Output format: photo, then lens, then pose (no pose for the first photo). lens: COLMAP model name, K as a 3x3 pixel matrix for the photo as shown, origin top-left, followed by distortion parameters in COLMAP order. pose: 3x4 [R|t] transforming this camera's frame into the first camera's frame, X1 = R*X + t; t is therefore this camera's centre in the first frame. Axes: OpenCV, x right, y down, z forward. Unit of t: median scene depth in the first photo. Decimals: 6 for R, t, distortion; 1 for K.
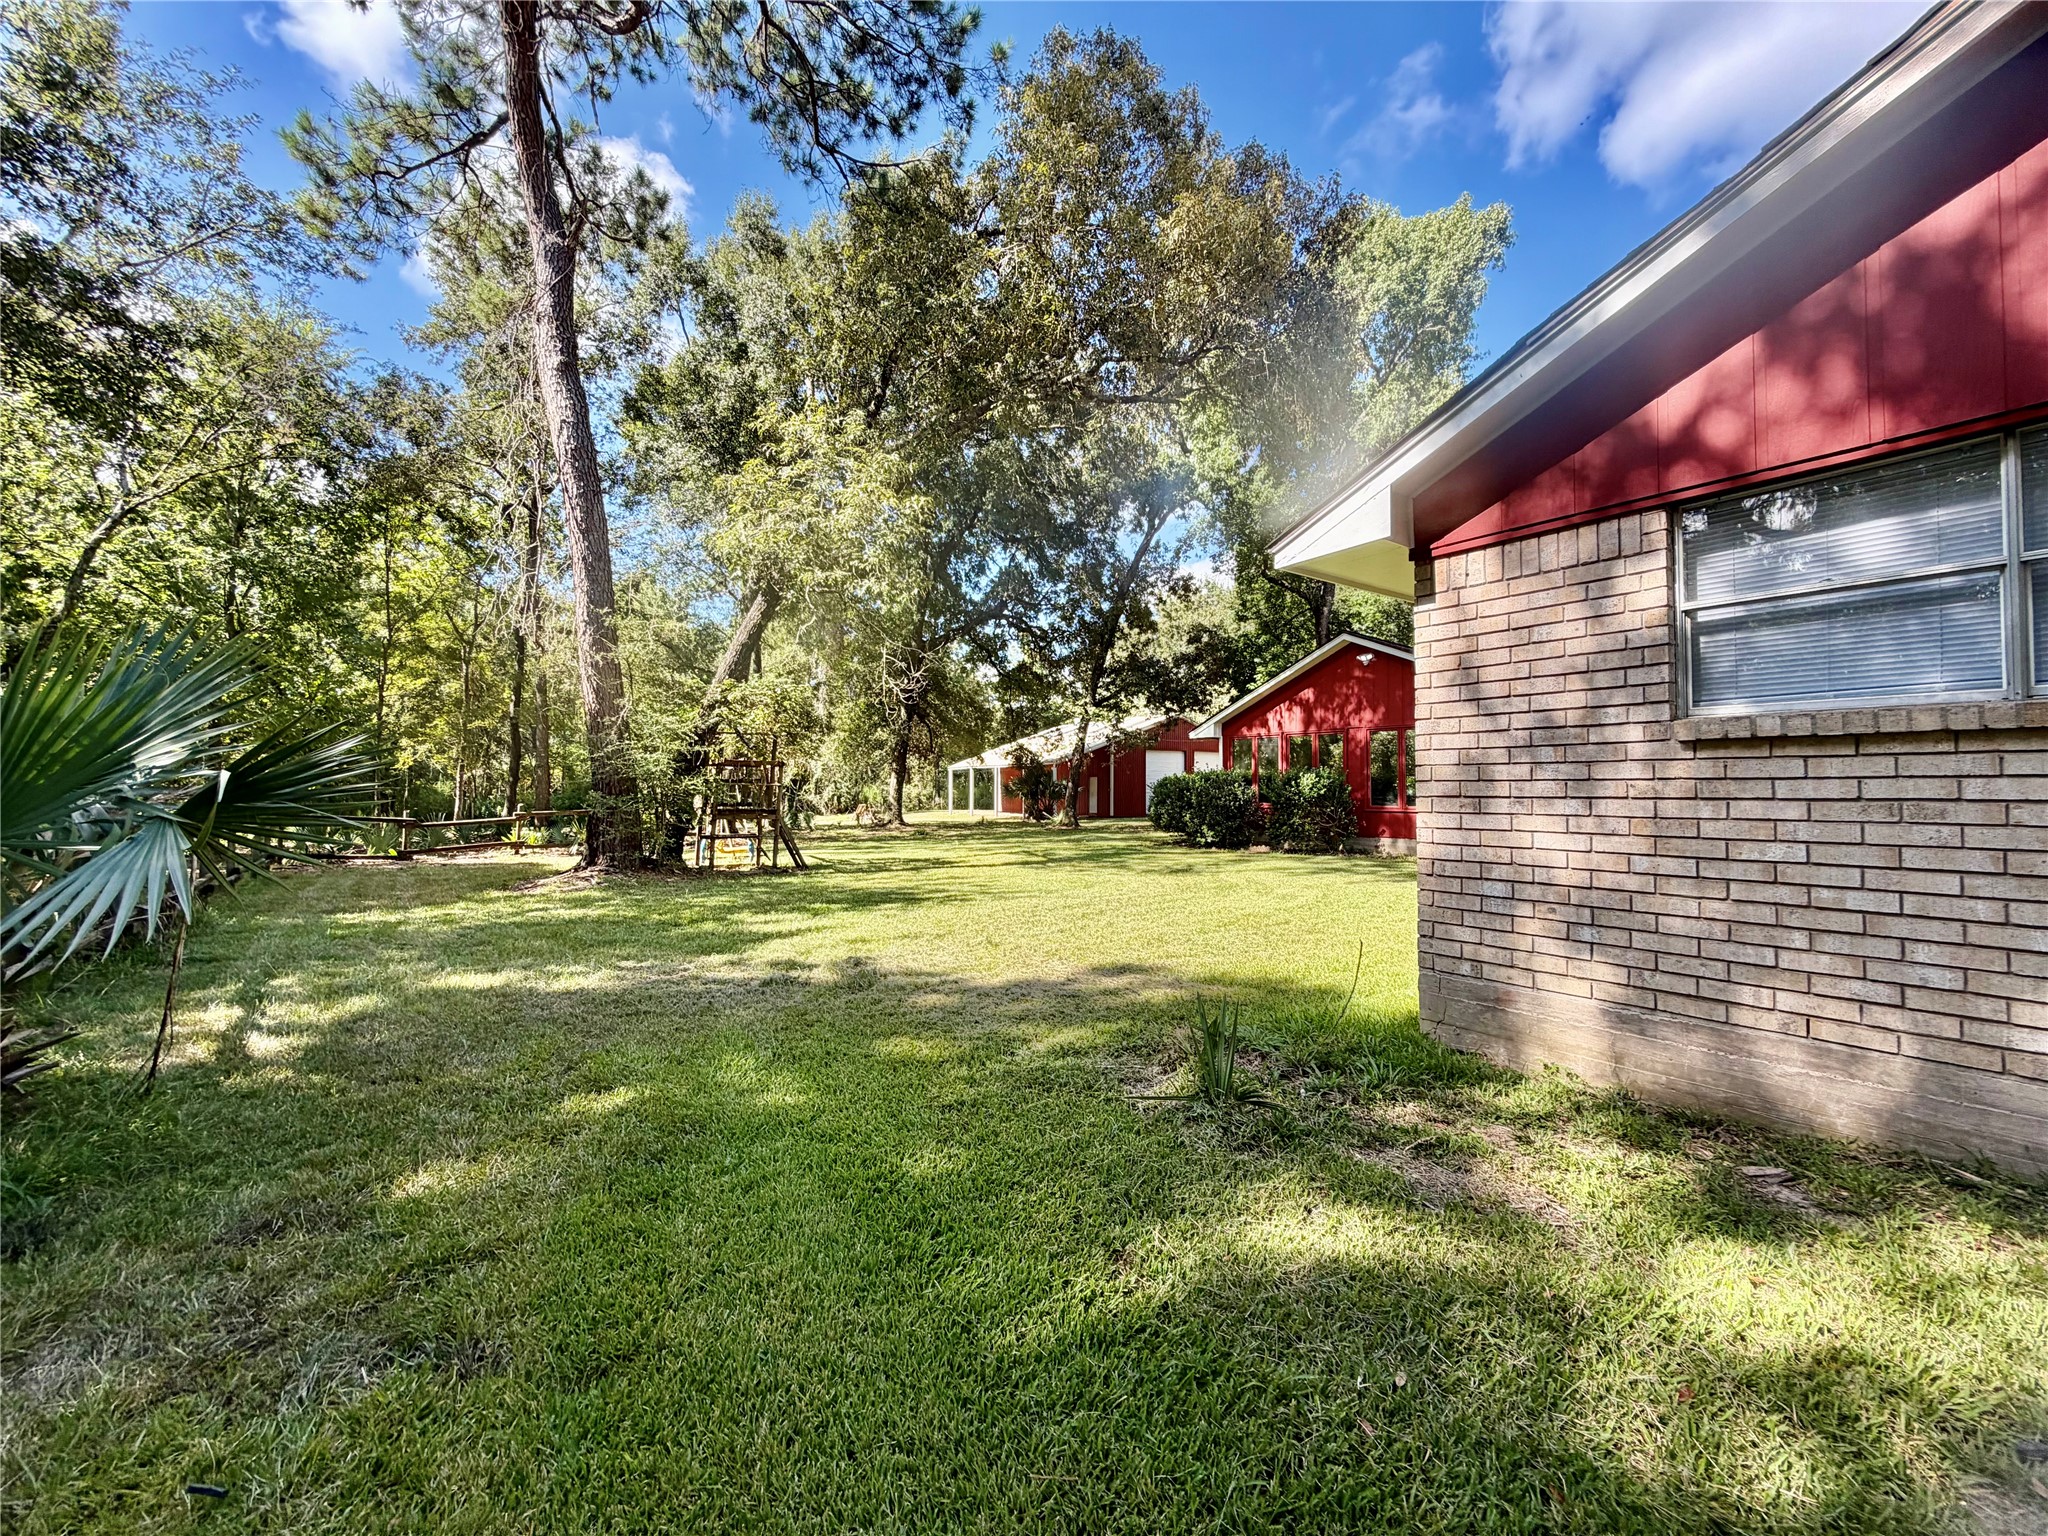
lens RADIAL K [[816.6, 0, 1024.0], [0, 816.6, 768.0], [0, 0, 1]] dist [-0.000248, 0.000005]
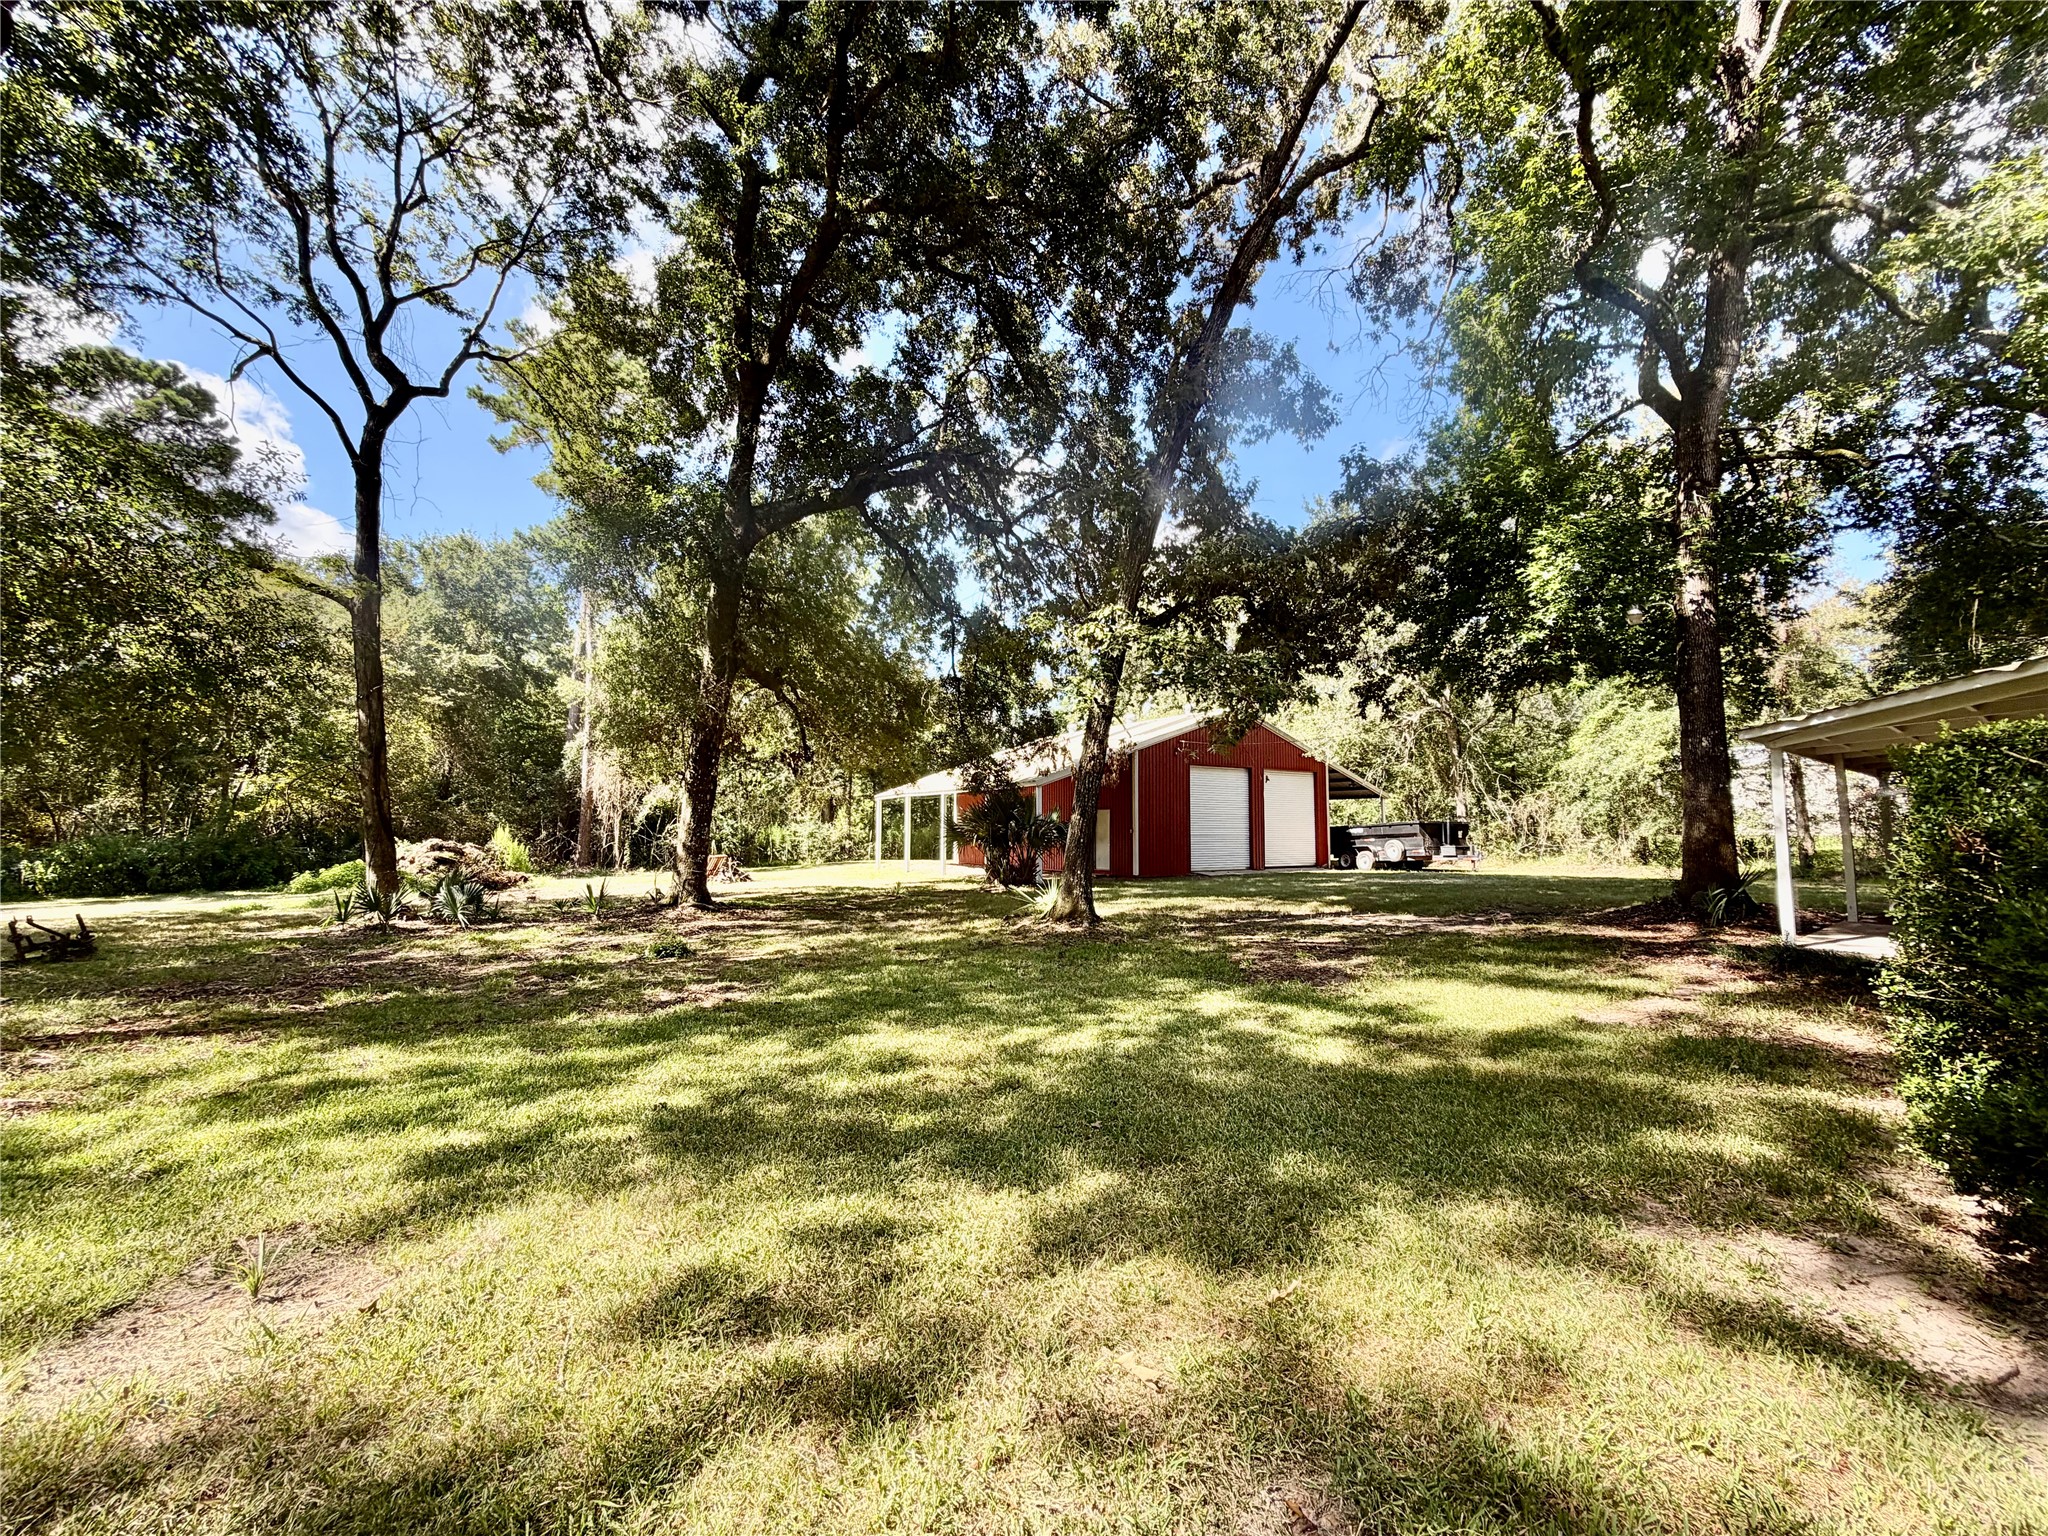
lens RADIAL K [[816.6, 0, 1024.0], [0, 816.6, 768.0], [0, 0, 1]] dist [-0.000248, 0.000005]
pose [[0.999747, 0.011368, 0.019429, 0.015169], [-0.010327, 0.998548, -0.052865, 0.012872], [-0.020002, 0.052650, 0.998413, 0.408051]]
